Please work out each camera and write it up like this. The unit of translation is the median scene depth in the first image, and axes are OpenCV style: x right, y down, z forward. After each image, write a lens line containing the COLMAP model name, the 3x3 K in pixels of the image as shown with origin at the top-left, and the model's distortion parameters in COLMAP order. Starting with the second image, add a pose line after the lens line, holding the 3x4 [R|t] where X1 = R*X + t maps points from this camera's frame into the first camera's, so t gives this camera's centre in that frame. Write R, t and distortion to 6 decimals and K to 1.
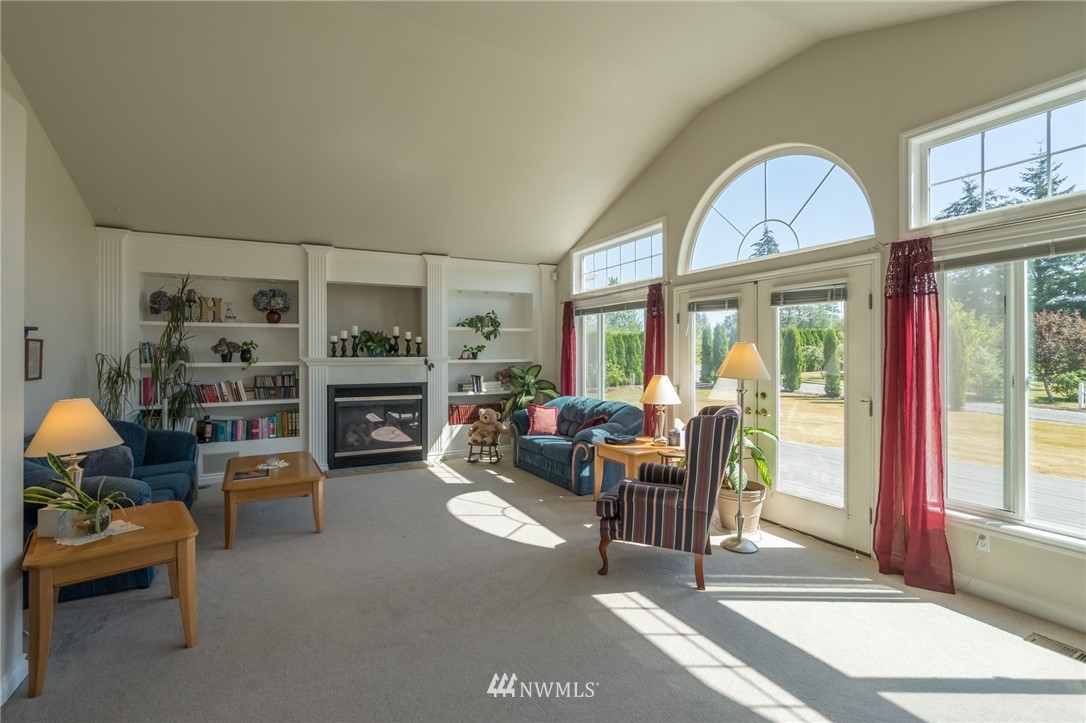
lens RADIAL K [[497.3, 0, 533.7], [0, 497.3, 350.6], [0, 0, 1]] dist [-0.002754, -0.000263]
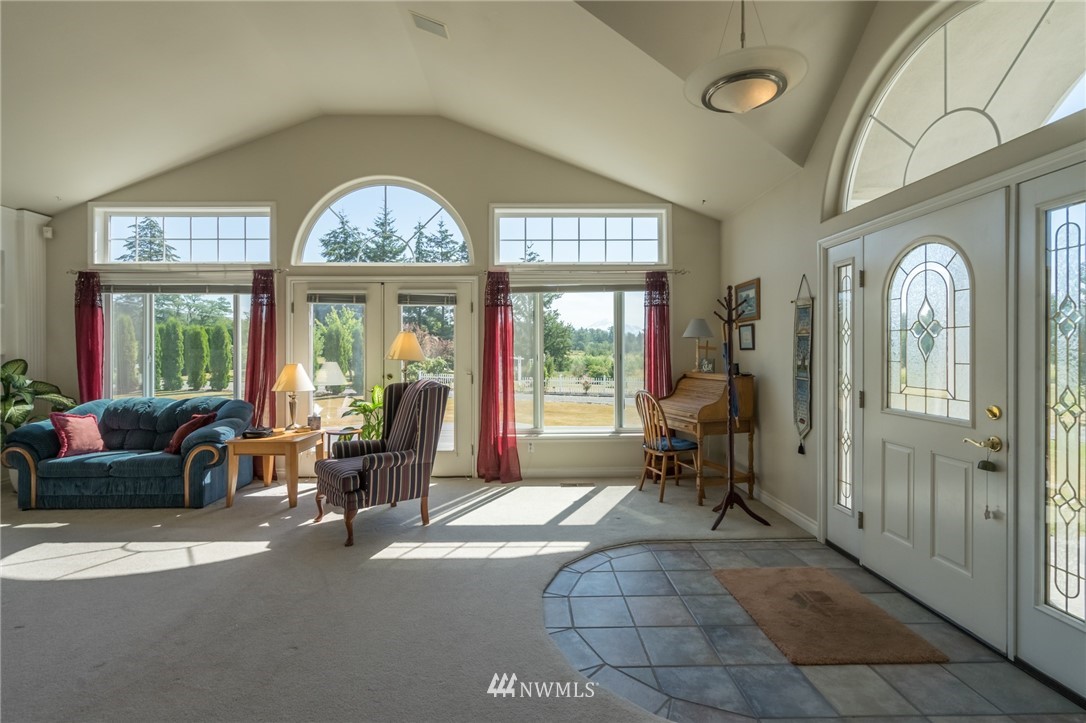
lens RADIAL K [[497.3, 0, 533.7], [0, 497.3, 350.6], [0, 0, 1]] dist [-0.002754, -0.000263]
pose [[0.437529, 0.003683, 0.899197, -0.412862], [-0.002916, 0.999992, -0.002676, 0.024229], [-0.899200, -0.001451, 0.437536, 0.120756]]
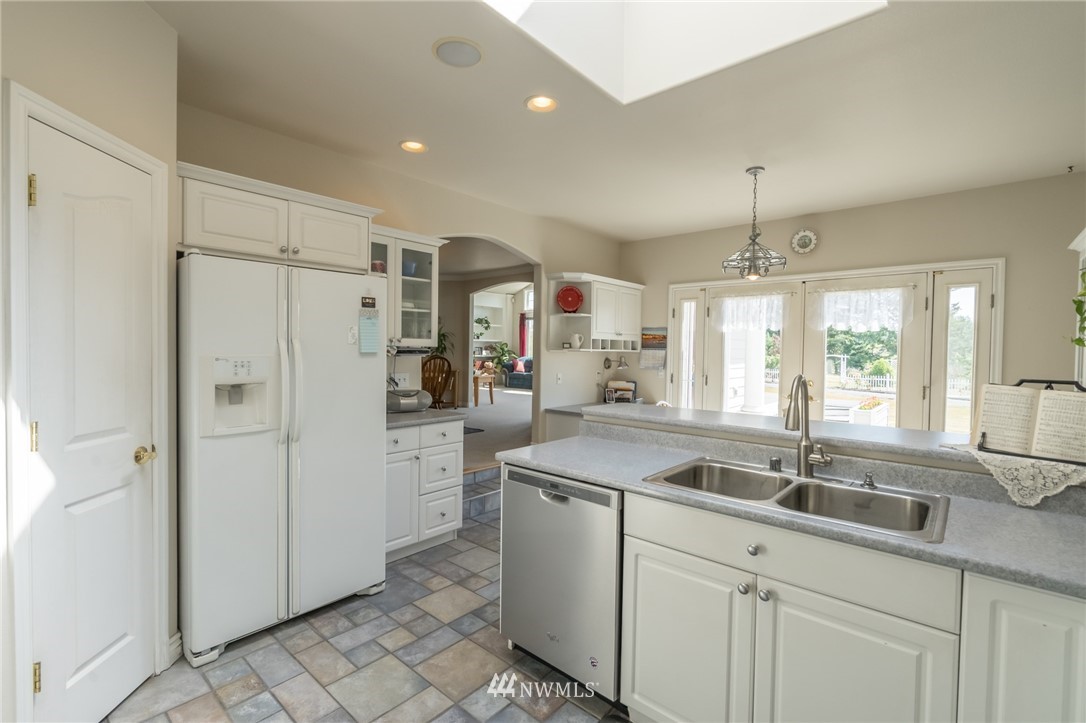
lens RADIAL K [[494.8, 0, 543.0], [0, 494.8, 361.5], [0, 0, 1]] dist [0.001471, 0.000130]
pose [[0.926715, 0.007201, 0.375695, -0.889651], [-0.018670, 0.999464, 0.026895, 0.068001], [-0.375300, -0.031938, 0.926353, -1.389420]]
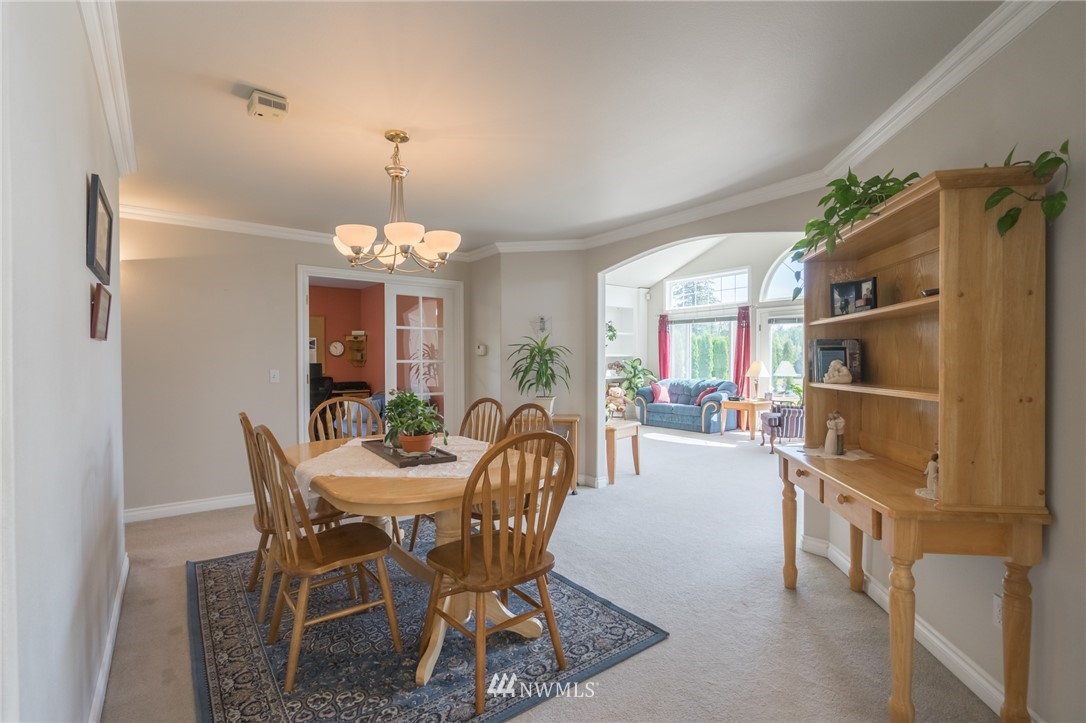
lens RADIAL K [[509.7, 0, 543.0], [0, 509.7, 361.5], [0, 0, 1]] dist [-0.000281, -0.000001]
pose [[0.985149, 0.002330, 0.171685, -0.735456], [-0.003802, 0.999959, 0.008246, 0.037940], [-0.171659, -0.008776, 0.985117, -0.570218]]
